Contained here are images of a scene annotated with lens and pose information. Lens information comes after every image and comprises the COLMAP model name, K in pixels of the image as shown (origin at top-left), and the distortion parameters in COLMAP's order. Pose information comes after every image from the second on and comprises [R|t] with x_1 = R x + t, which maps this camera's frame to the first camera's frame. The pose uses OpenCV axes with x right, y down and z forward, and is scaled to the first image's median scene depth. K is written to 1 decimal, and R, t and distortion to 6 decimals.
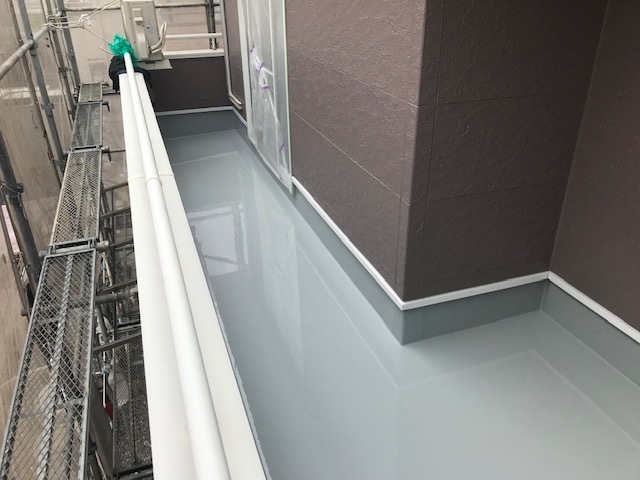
lens RADIAL K [[522.2, 0, 320.0], [0, 522.2, 240.0], [0, 0, 1]] dist [0.007623, 0.006396]
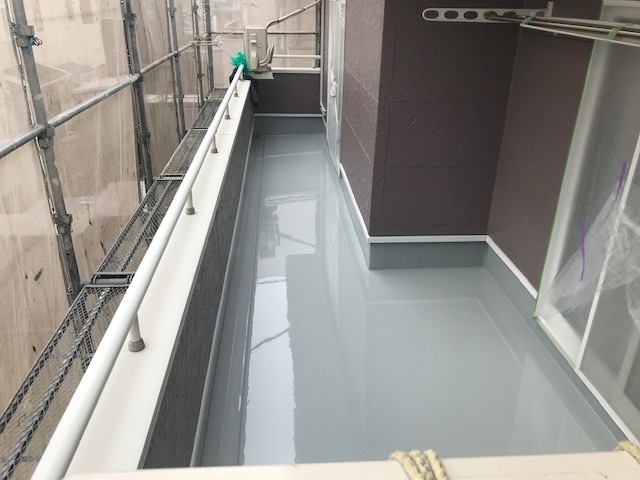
lens RADIAL K [[537.2, 0, 320.0], [0, 537.2, 240.0], [0, 0, 1]] dist [0.009192, 0.000724]
pose [[0.962614, 0.137628, -0.233306, 0.242087], [-0.151186, 0.987648, -0.041171, 0.134359], [0.224758, 0.074905, 0.971531, -0.314185]]
